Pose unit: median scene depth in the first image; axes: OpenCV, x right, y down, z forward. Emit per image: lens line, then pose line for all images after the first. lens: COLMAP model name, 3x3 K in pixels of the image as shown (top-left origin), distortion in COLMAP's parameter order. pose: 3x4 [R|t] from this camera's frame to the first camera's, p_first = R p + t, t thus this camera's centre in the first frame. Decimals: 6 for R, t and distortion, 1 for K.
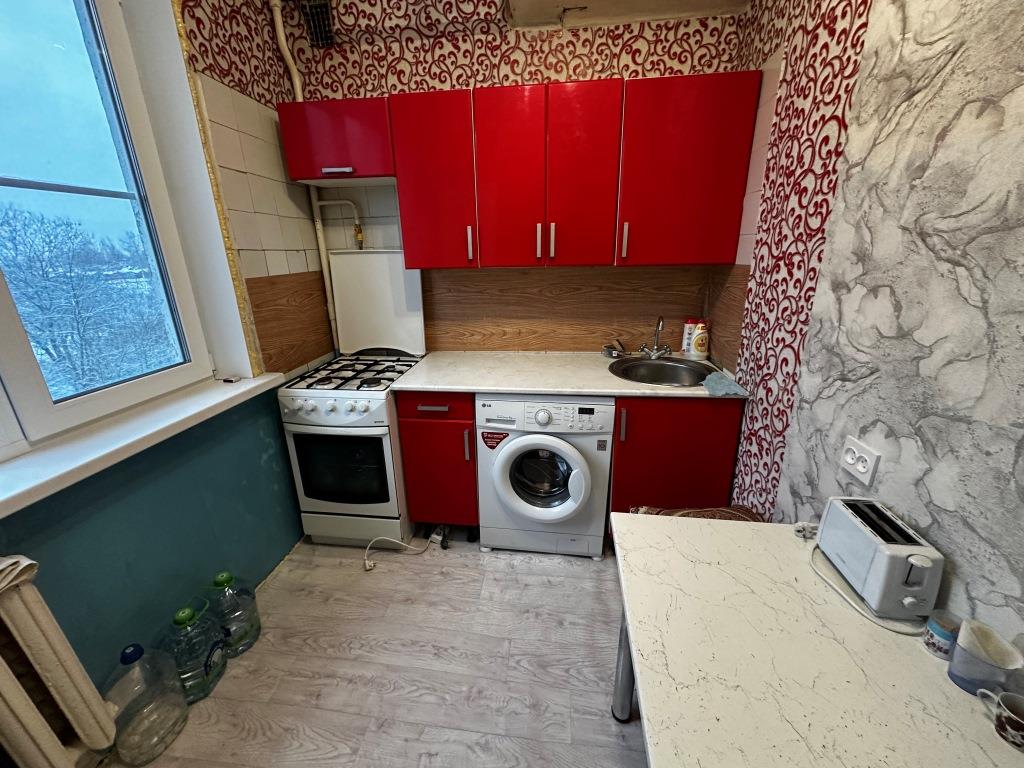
lens RADIAL K [[405.8, 0, 510.9], [0, 405.8, 382.5], [0, 0, 1]] dist [-0.002535, 0.000071]
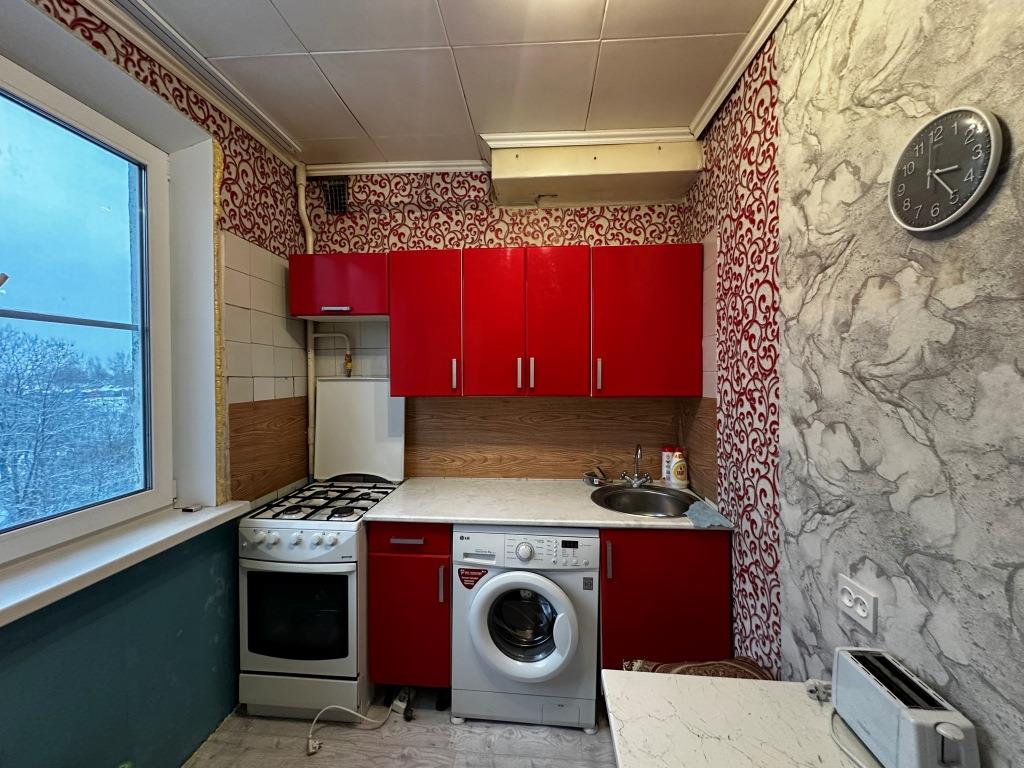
lens RADIAL K [[405.8, 0, 510.8], [0, 405.8, 383.1], [0, 0, 1]] dist [-0.002535, 0.000071]
pose [[0.998931, 0.015867, 0.043413, 0.000575], [-0.002415, 0.955867, -0.293789, -0.011047], [-0.046158, 0.293370, 0.954884, -0.010470]]
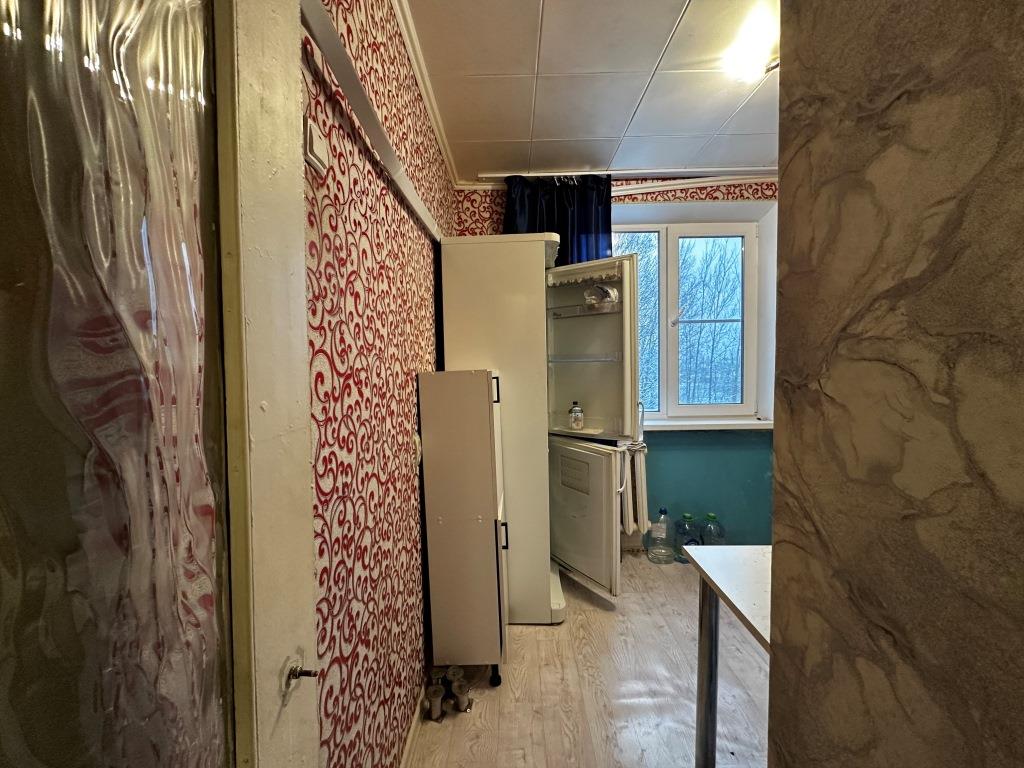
lens RADIAL K [[405.8, 0, 503.2], [0, 405.8, 382.3], [0, 0, 1]] dist [-0.002535, 0.000071]
pose [[0.090358, 0.051468, -0.994579, 0.847762], [-0.298268, 0.954222, 0.022282, 0.127261], [0.950196, 0.294638, 0.101572, -0.219307]]
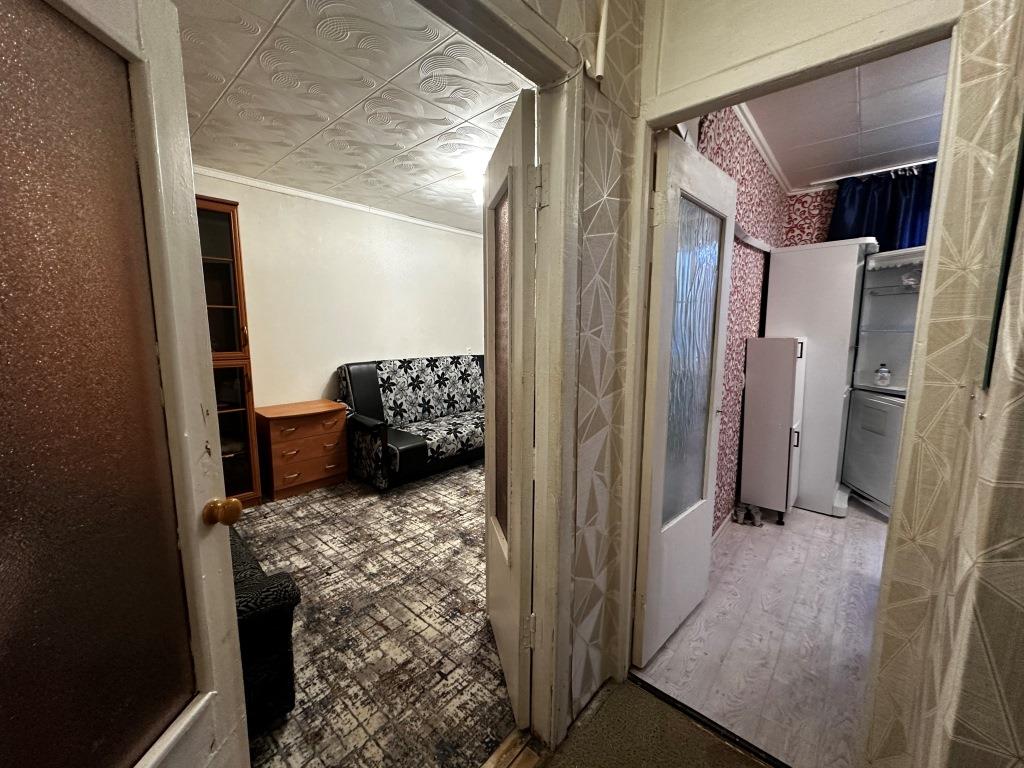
lens RADIAL K [[405.8, 0, 512.3], [0, 405.8, 382.0], [0, 0, 1]] dist [-0.002535, 0.000071]
pose [[-0.566168, 0.127993, -0.814292, 1.839284], [-0.247331, 0.915974, 0.315942, 0.061874], [0.786308, 0.380276, -0.486938, -0.197407]]
